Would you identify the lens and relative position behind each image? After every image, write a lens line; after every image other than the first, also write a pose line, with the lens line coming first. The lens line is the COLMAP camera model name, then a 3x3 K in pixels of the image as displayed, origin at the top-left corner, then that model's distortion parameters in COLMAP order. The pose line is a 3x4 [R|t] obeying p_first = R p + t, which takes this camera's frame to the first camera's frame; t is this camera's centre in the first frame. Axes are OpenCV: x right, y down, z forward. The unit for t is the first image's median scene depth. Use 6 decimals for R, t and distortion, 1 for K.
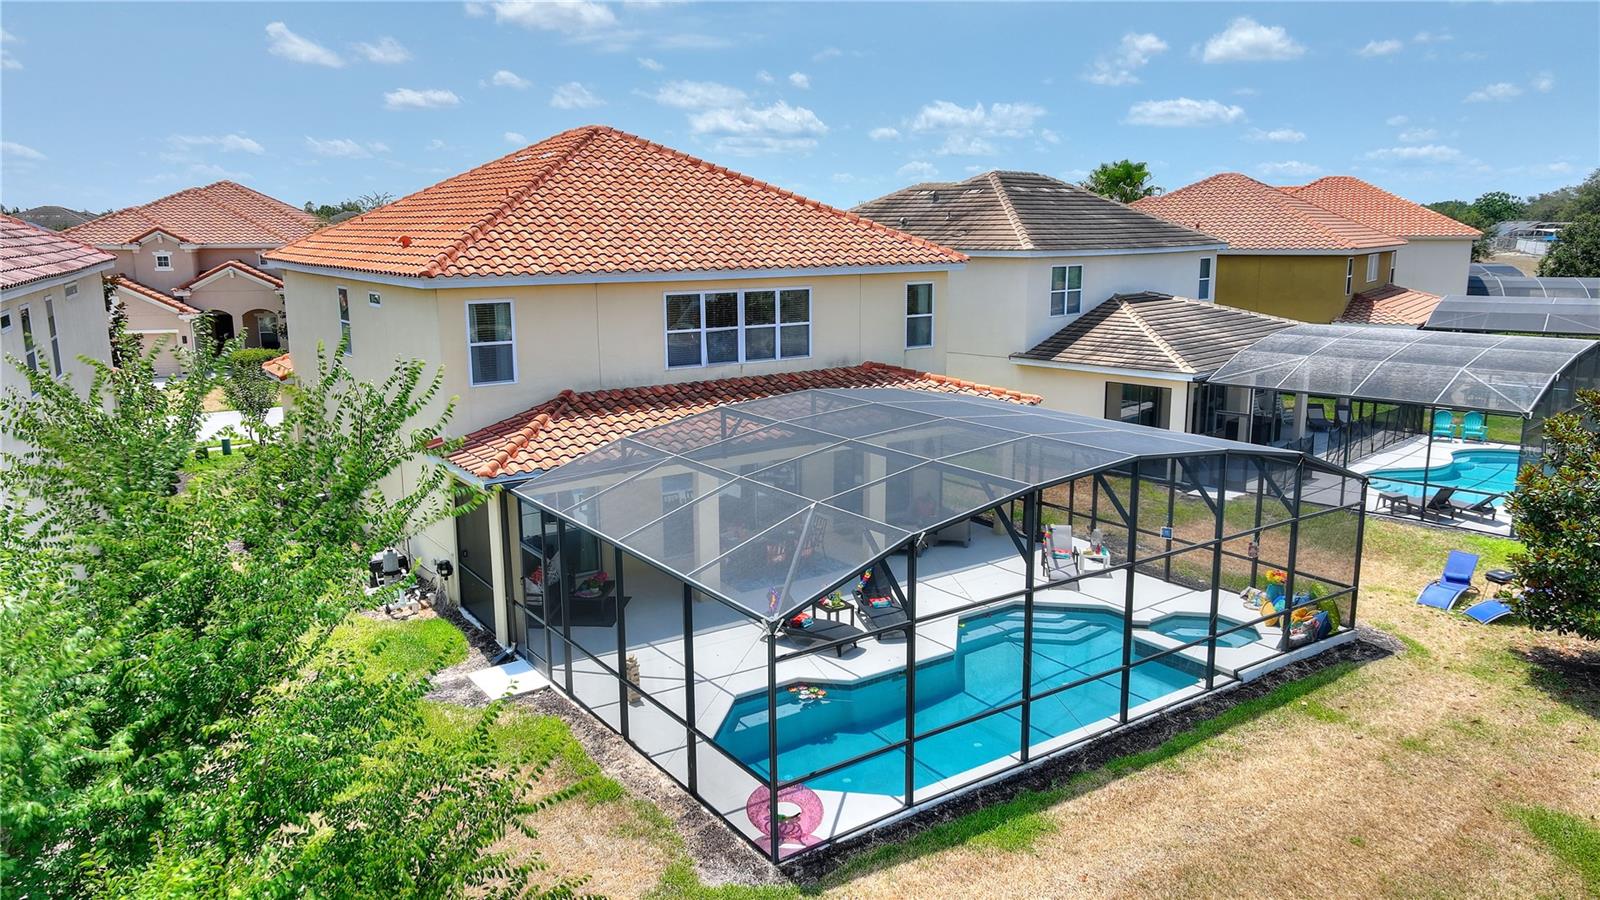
lens RADIAL K [[1121.2, 0, 800.0], [0, 1121.2, 450.0], [0, 0, 1]] dist [0.002231, 0.008212]
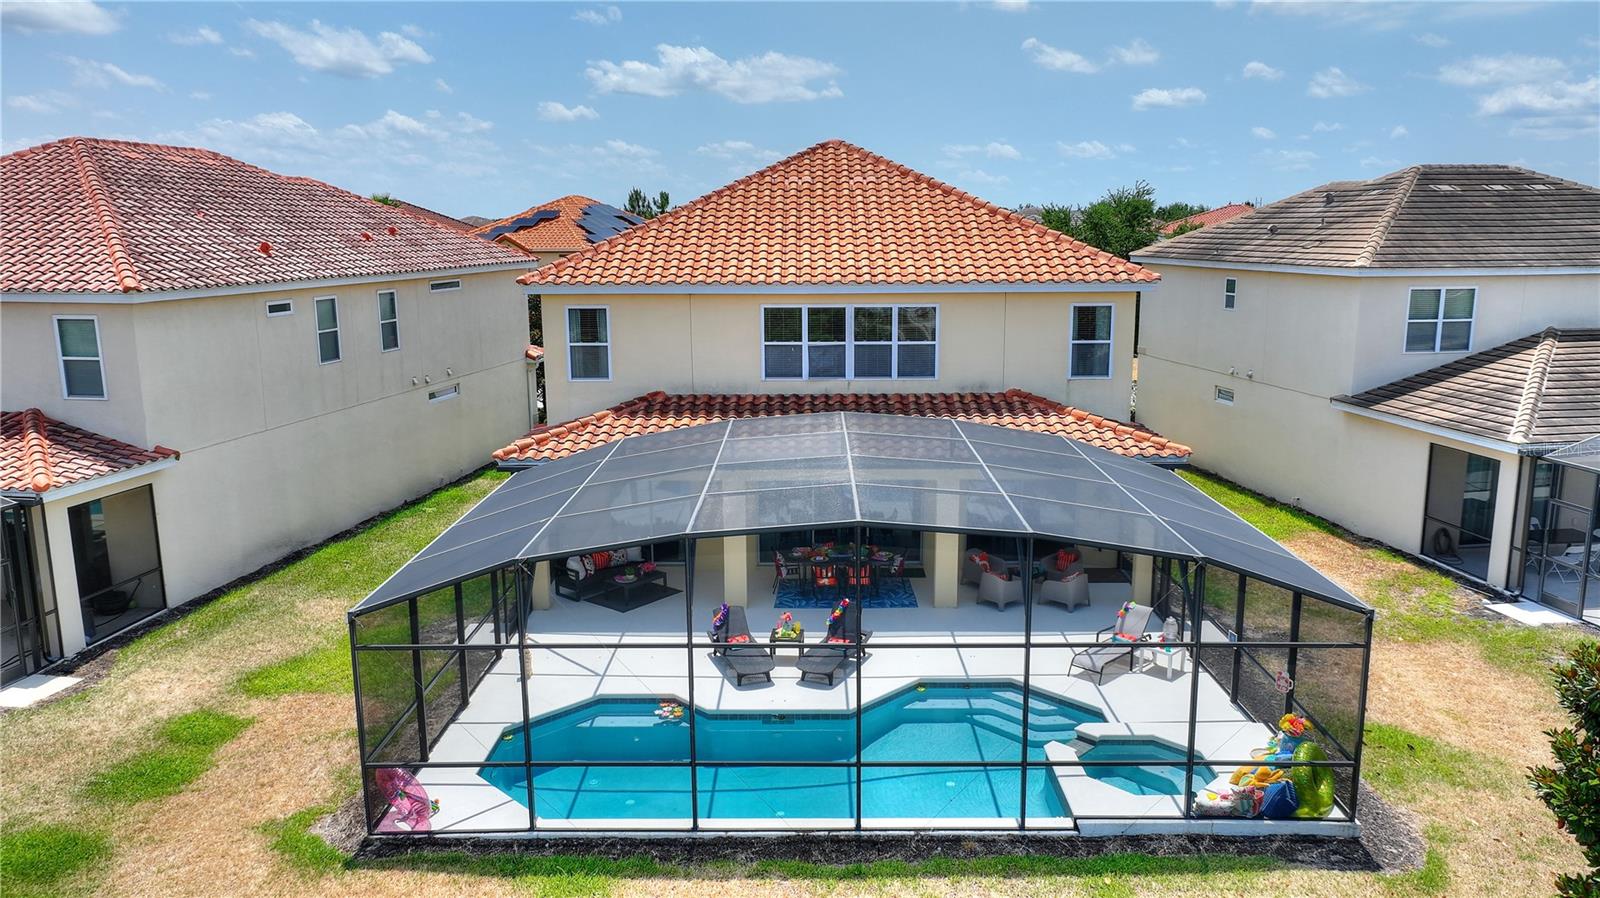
lens RADIAL K [[1117.2, 0, 800.0], [0, 1117.2, 449.0], [0, 0, 1]] dist [0.009899, 0.007105]
pose [[0.811228, 0.113512, -0.573606, 0.478494], [-0.112961, 0.992920, 0.036734, -0.048139], [0.573714, 0.034996, 0.818307, 0.178519]]
